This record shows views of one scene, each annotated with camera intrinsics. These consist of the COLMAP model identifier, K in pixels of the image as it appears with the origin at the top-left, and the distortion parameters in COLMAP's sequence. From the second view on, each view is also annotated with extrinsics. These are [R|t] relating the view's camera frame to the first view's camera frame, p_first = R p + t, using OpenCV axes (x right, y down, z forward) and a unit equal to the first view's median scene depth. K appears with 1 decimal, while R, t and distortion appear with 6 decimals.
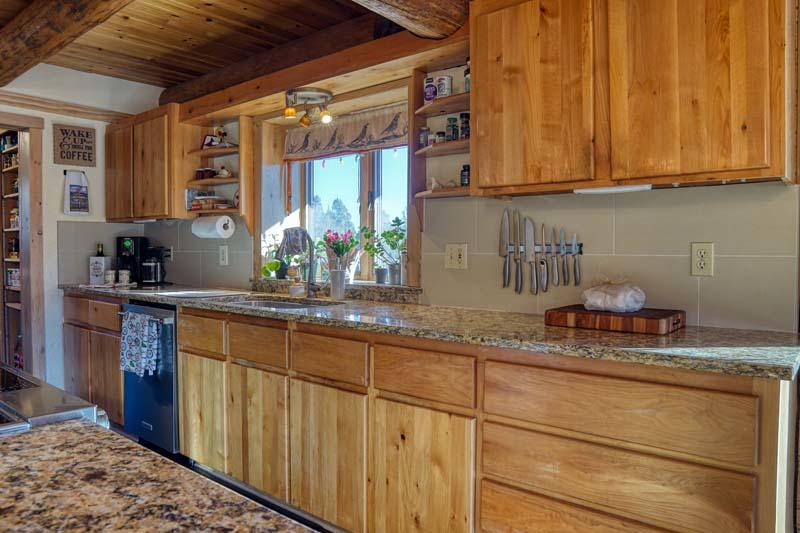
lens RADIAL K [[562.2, 0, 399.0], [0, 562.2, 261.0], [0, 0, 1]] dist [-0.103780, 0.061339]
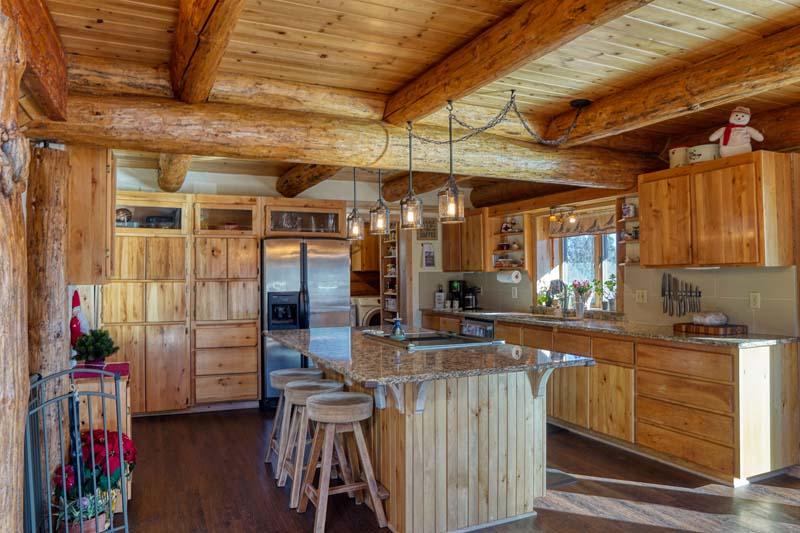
lens RADIAL K [[566.9, 0, 401.0], [0, 566.9, 270.5], [0, 0, 1]] dist [-0.079593, 0.002662]
pose [[0.898964, -0.013993, -0.437800, 0.162183], [0.002197, 0.999621, -0.027438, -0.036804], [0.438018, 0.023704, 0.898654, -0.865586]]
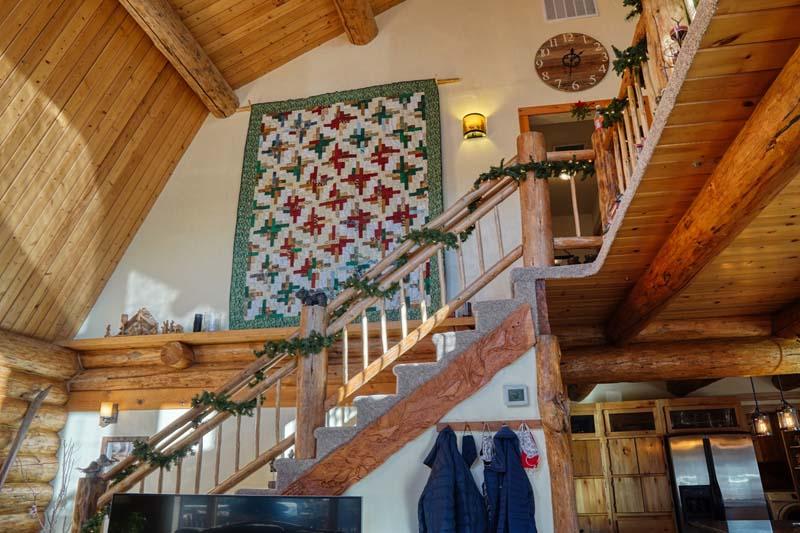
lens RADIAL K [[562.2, 0, 394.7], [0, 562.2, 262.2], [0, 0, 1]] dist [-0.103780, 0.061339]
pose [[0.475740, -0.324020, -0.817730, 0.428754], [-0.004508, 0.928766, -0.370640, -0.037107], [0.879575, 0.180014, 0.440390, -1.511070]]
